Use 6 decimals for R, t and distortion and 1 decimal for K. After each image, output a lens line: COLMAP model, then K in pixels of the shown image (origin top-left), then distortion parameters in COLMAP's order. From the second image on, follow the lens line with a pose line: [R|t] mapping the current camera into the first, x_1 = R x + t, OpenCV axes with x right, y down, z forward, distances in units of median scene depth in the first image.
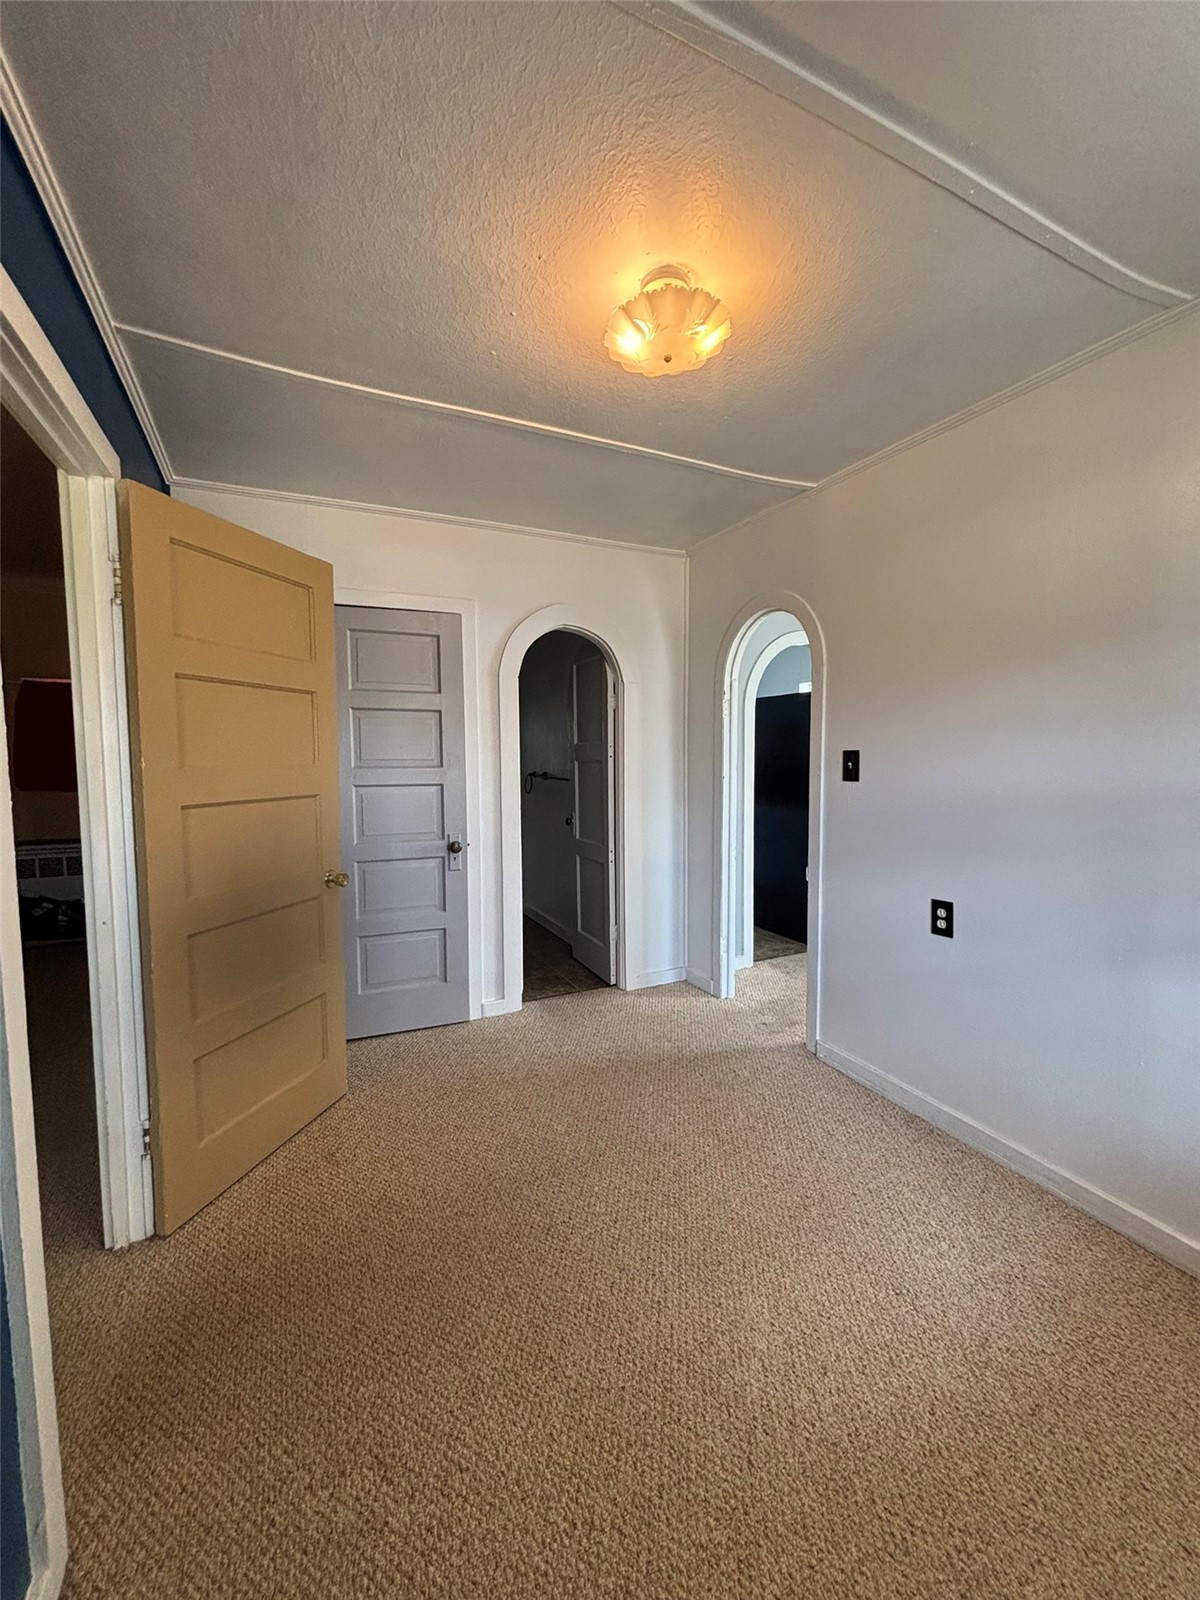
lens RADIAL K [[643.4, 0, 599.0], [0, 643.4, 800.4], [0, 0, 1]] dist [-0.002447, 0.002224]
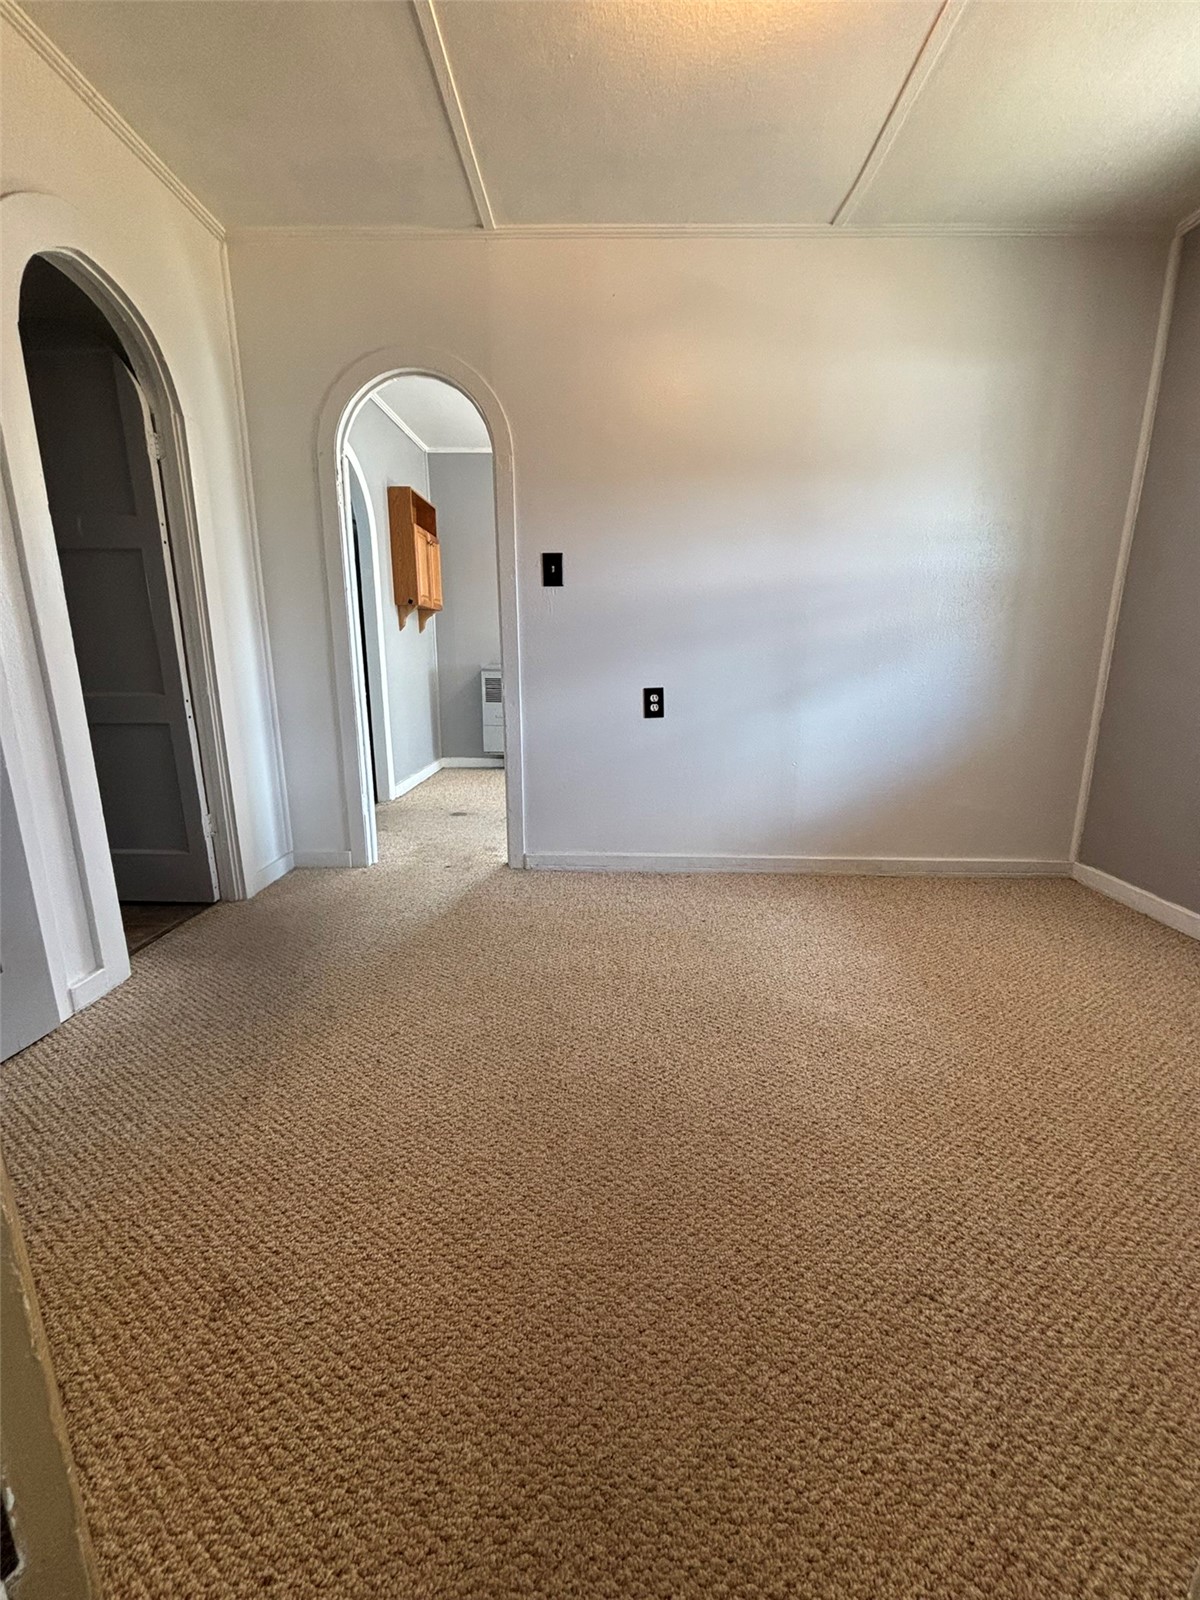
lens RADIAL K [[628.7, 0, 597.9], [0, 628.7, 813.8], [0, 0, 1]] dist [0.001052, 0.000063]
pose [[0.463792, -0.214986, 0.859464, -0.483311], [0.064033, 0.975708, 0.209509, 0.113115], [-0.883627, -0.042135, 0.466292, 0.456939]]
